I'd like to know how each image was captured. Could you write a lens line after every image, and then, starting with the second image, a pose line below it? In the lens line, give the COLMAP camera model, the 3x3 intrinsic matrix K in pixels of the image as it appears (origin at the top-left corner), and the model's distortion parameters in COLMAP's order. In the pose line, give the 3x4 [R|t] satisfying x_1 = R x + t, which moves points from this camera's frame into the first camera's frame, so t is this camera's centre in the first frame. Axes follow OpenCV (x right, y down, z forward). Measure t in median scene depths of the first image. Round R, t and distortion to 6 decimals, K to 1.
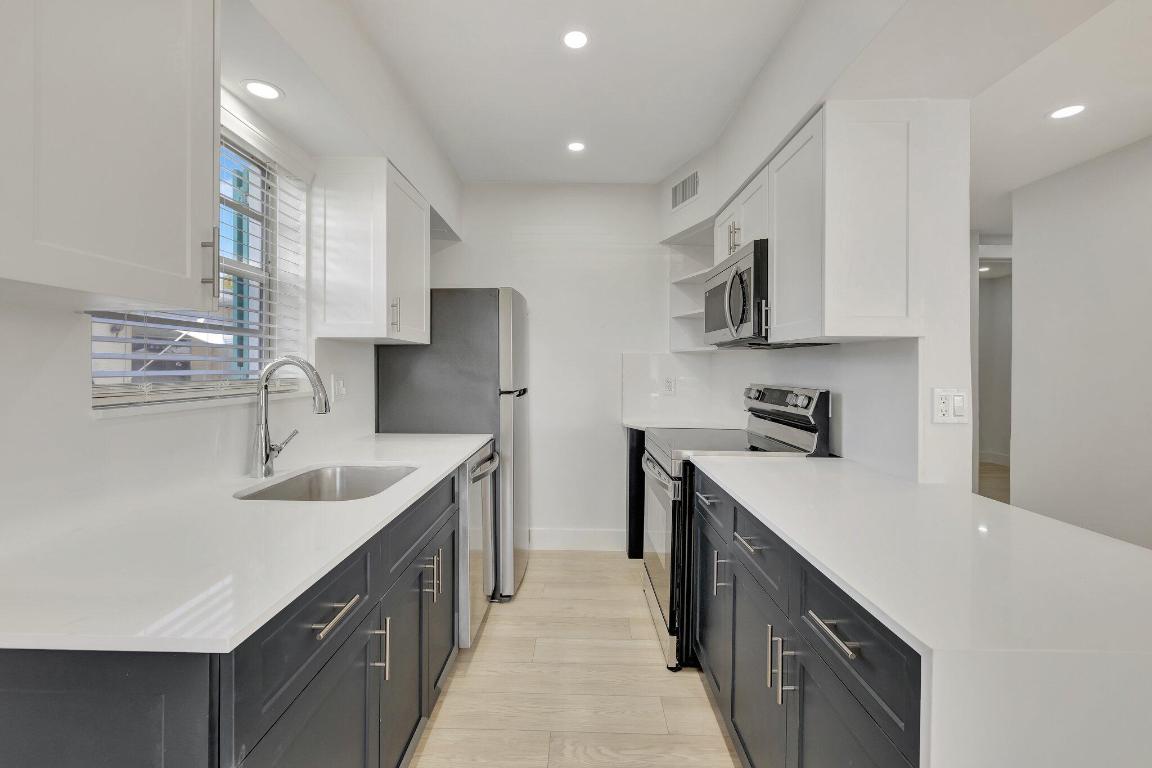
lens RADIAL K [[484.6, 0, 560.0], [0, 484.6, 368.5], [0, 0, 1]] dist [-0.001521, -0.000039]
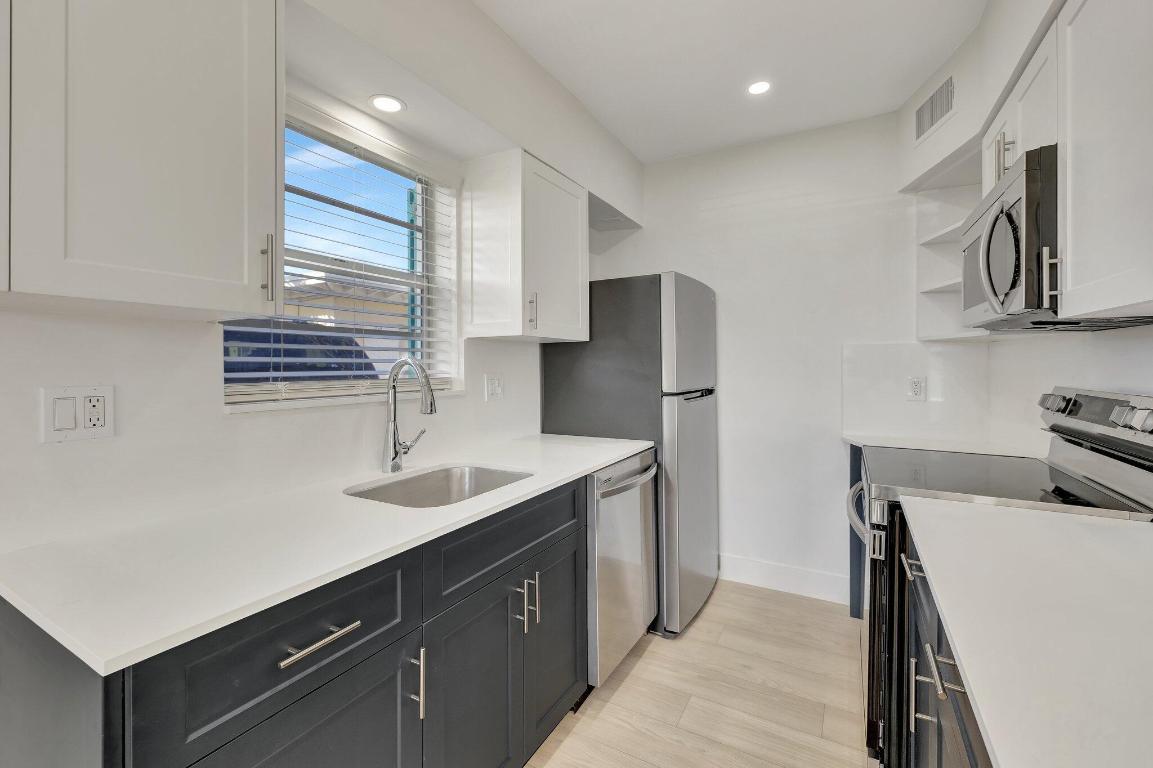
lens RADIAL K [[487.1, 0, 576.9], [0, 487.1, 366.7], [0, 0, 1]] dist [0.001549, 0.000101]
pose [[0.884247, -0.009202, -0.466930, 0.182235], [0.009146, 0.999955, -0.002386, 0.001201], [0.466931, -0.002160, 0.884291, 0.194896]]
